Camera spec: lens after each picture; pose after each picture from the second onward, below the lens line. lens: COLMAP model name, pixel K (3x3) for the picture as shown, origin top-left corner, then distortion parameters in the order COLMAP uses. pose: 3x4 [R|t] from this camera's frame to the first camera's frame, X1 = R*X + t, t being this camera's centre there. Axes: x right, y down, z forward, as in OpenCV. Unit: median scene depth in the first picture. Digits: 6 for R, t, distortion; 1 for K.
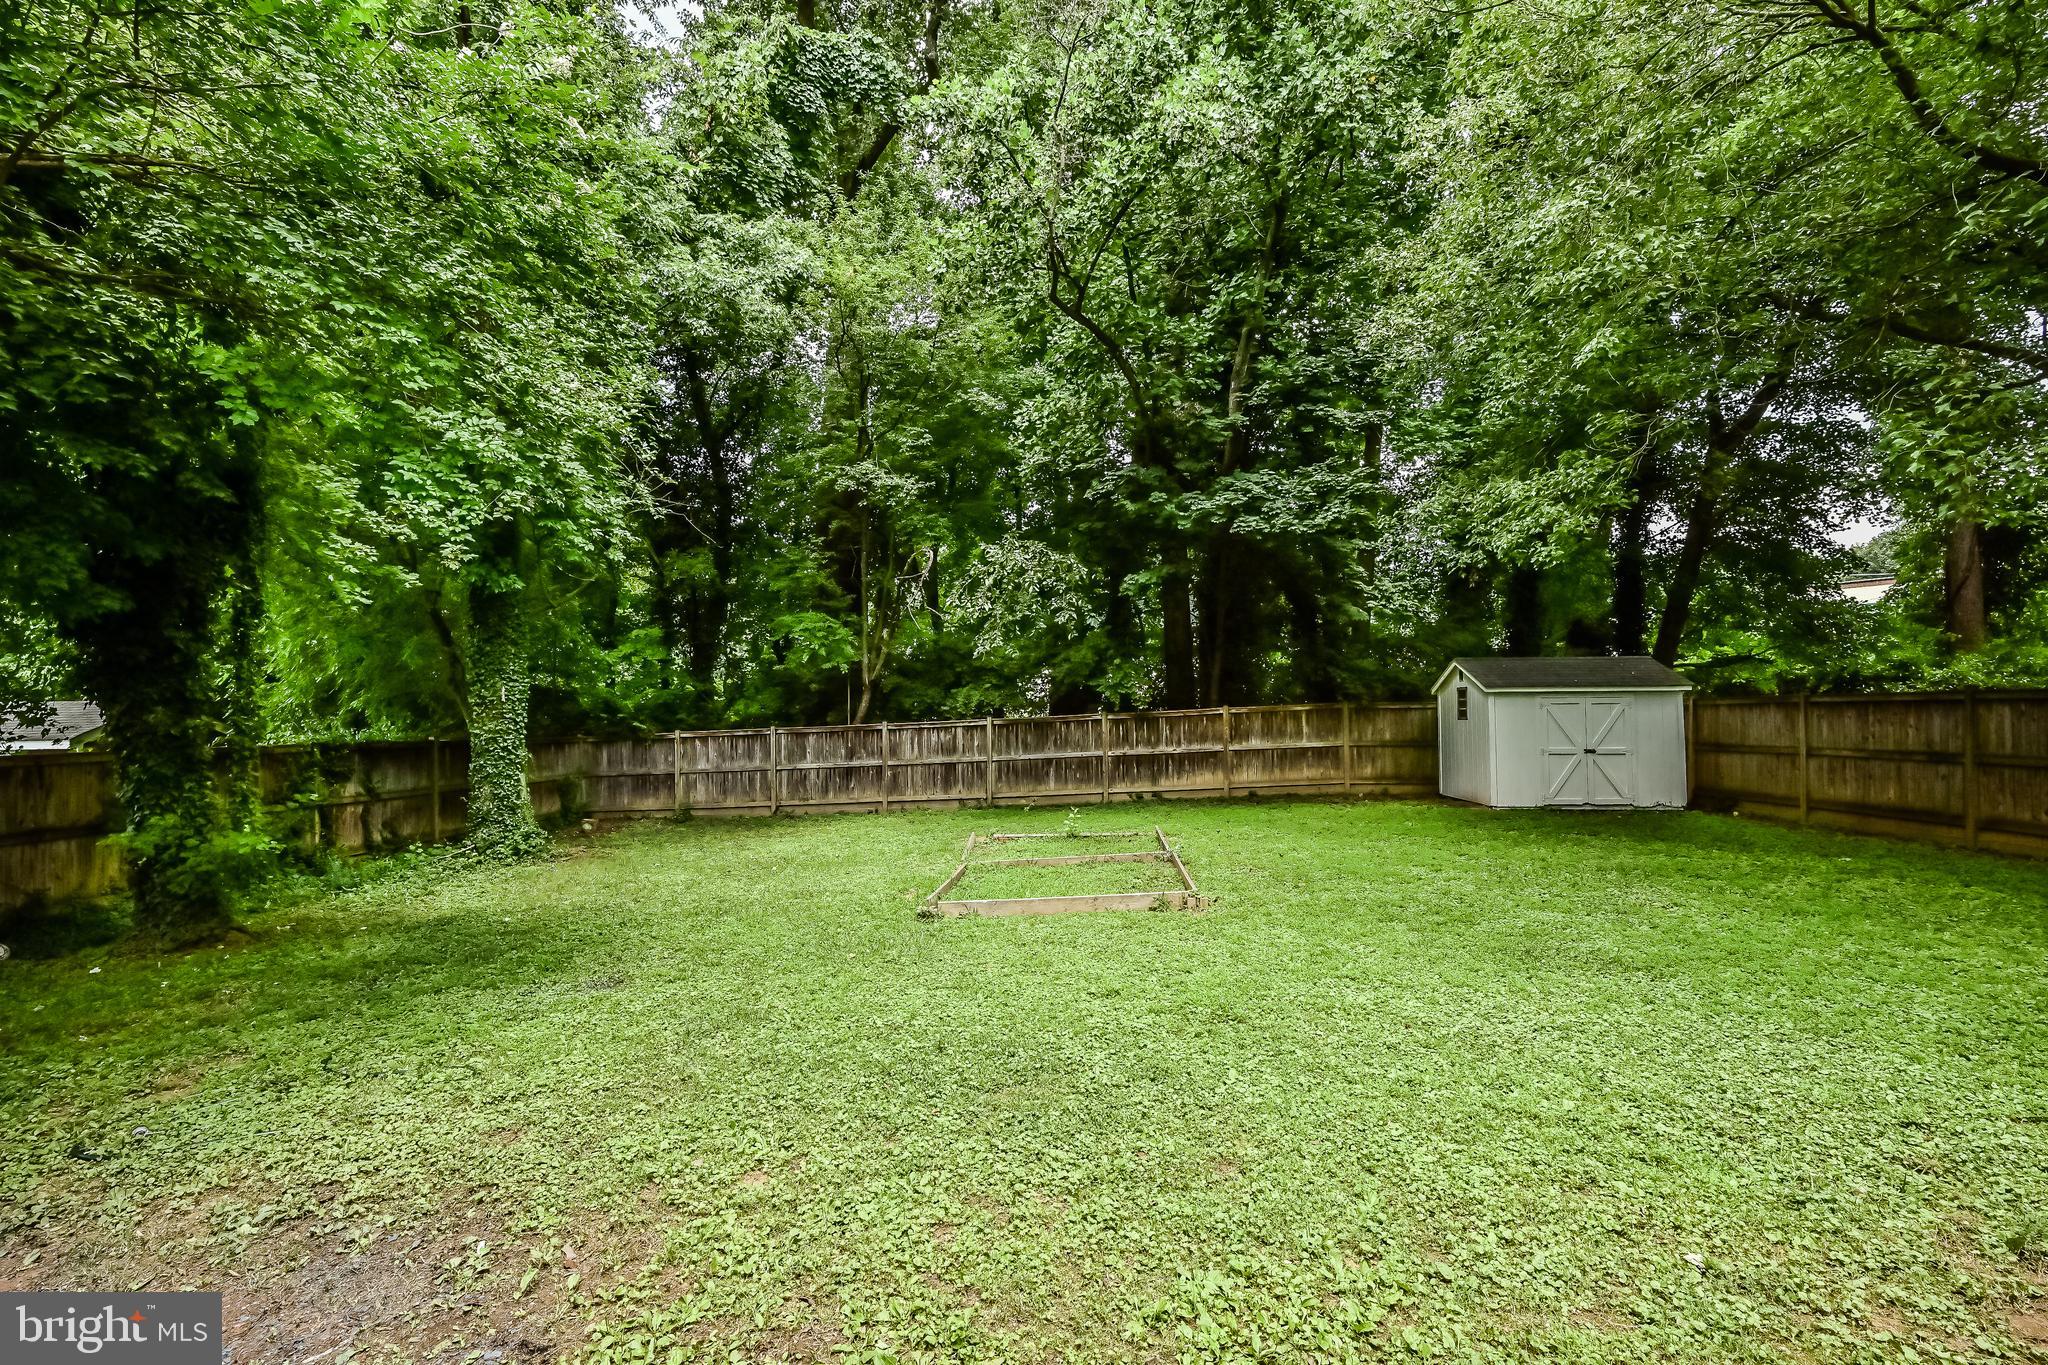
lens RADIAL K [[922.2, 0, 1019.3], [0, 922.2, 685.7], [0, 0, 1]] dist [0.001197, 0.000256]
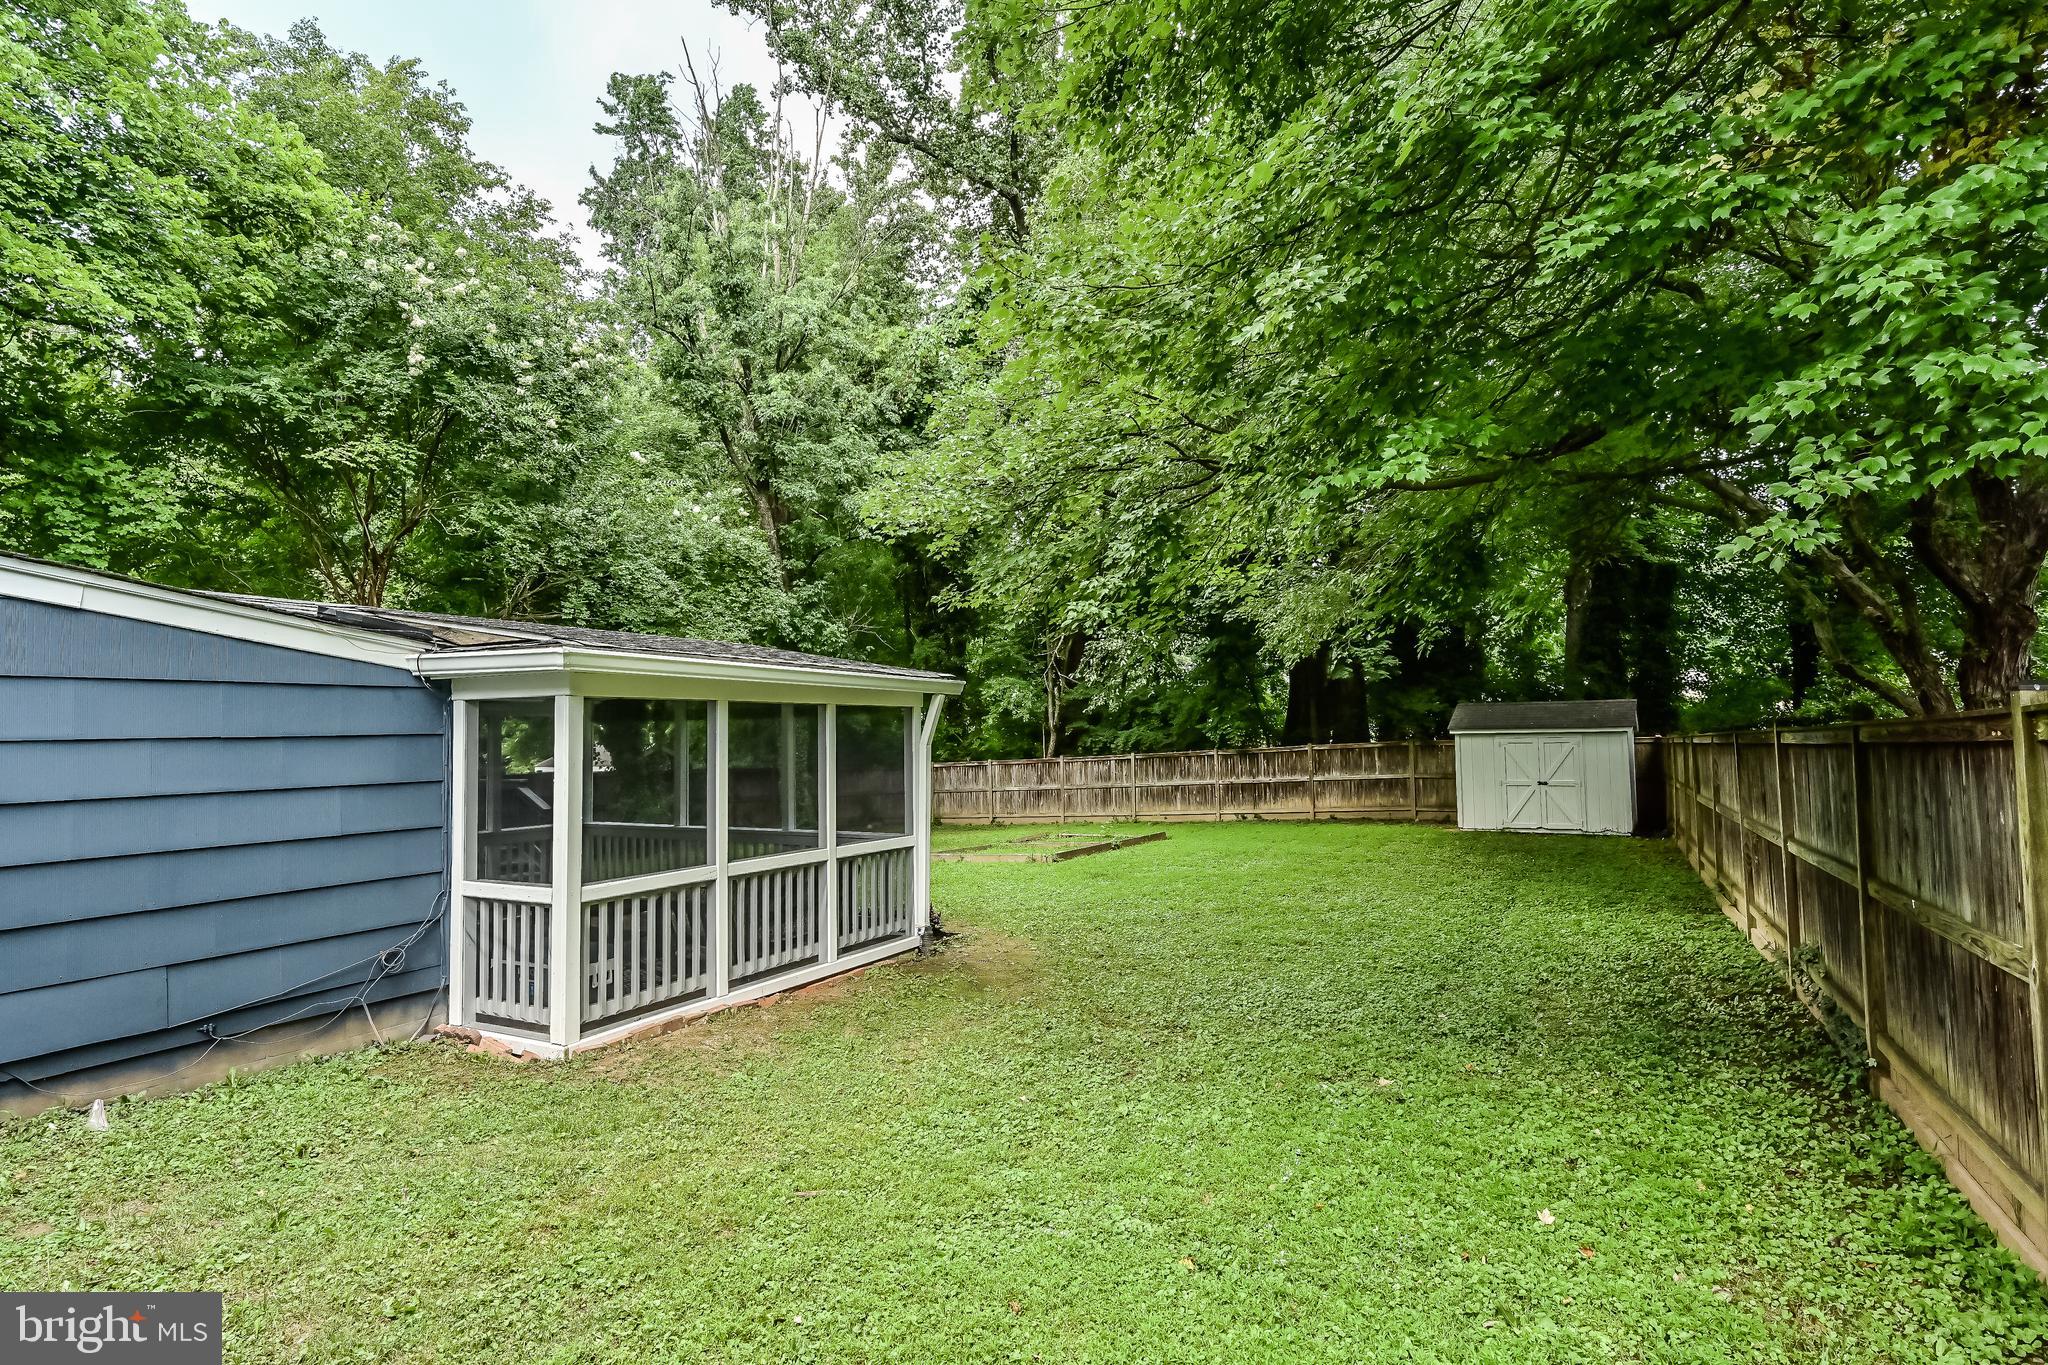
lens RADIAL K [[1057.5, 0, 1003.1], [0, 1057.5, 683.6], [0, 0, 1]] dist [0.005110, 0.000348]
pose [[0.887937, -0.029733, -0.459004, 0.505112], [0.019126, 0.999432, -0.027741, -0.025994], [0.459568, 0.015854, 0.888001, -0.416968]]
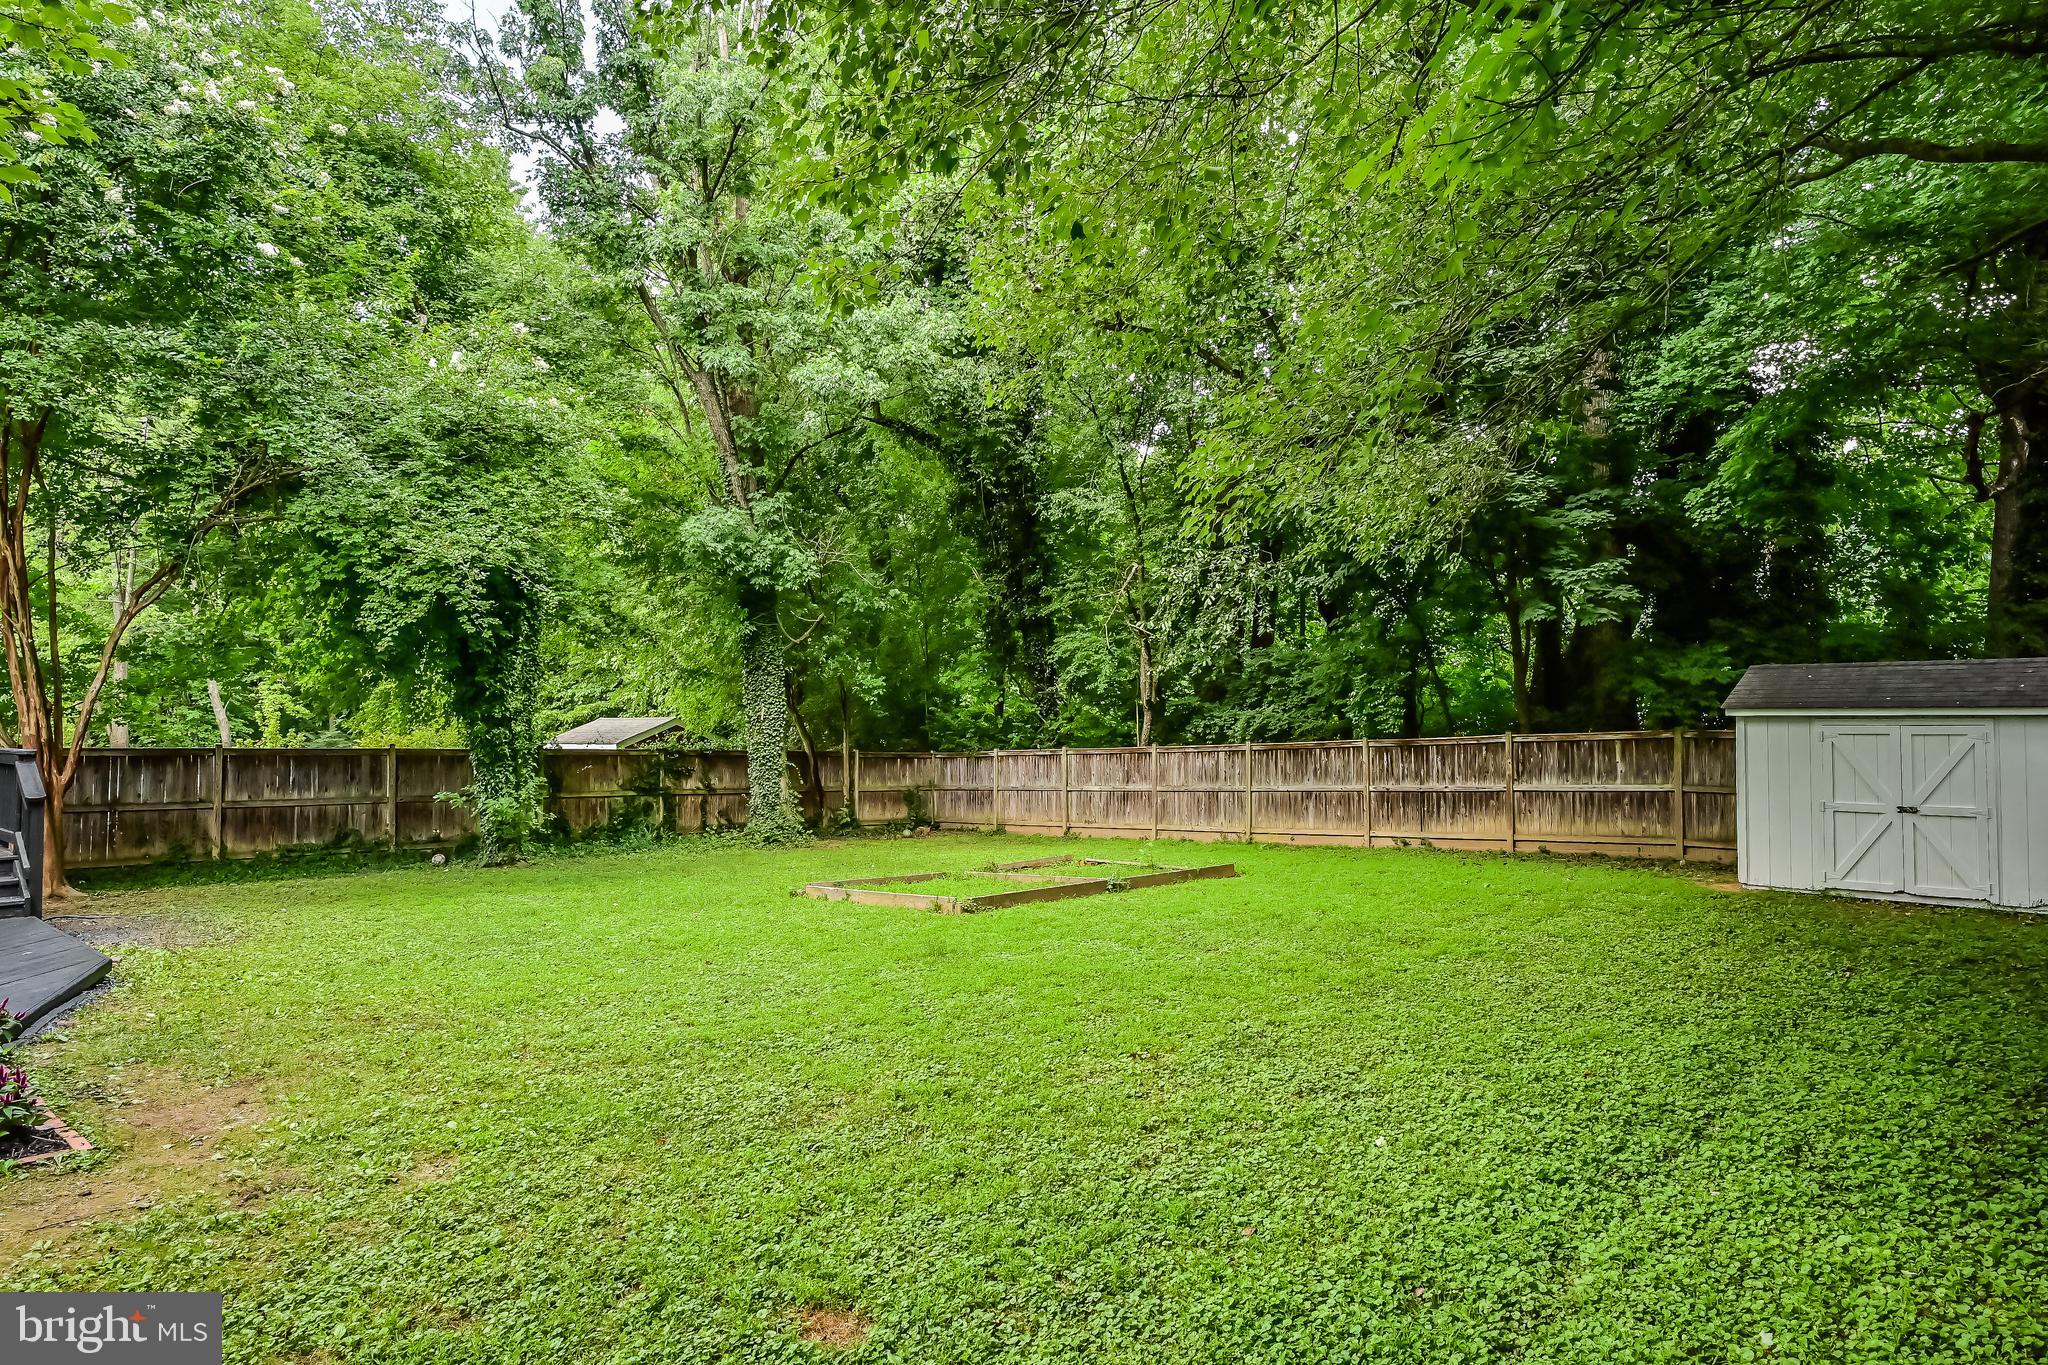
lens RADIAL K [[1179.2, 0, 1004.3], [0, 1179.2, 681.2], [0, 0, 1]] dist [0.003993, 0.000188]
pose [[0.764825, -0.013851, -0.644089, 0.534775], [0.003732, 0.999847, -0.017070, -0.005307], [0.644227, 0.010652, 0.764760, -0.020739]]
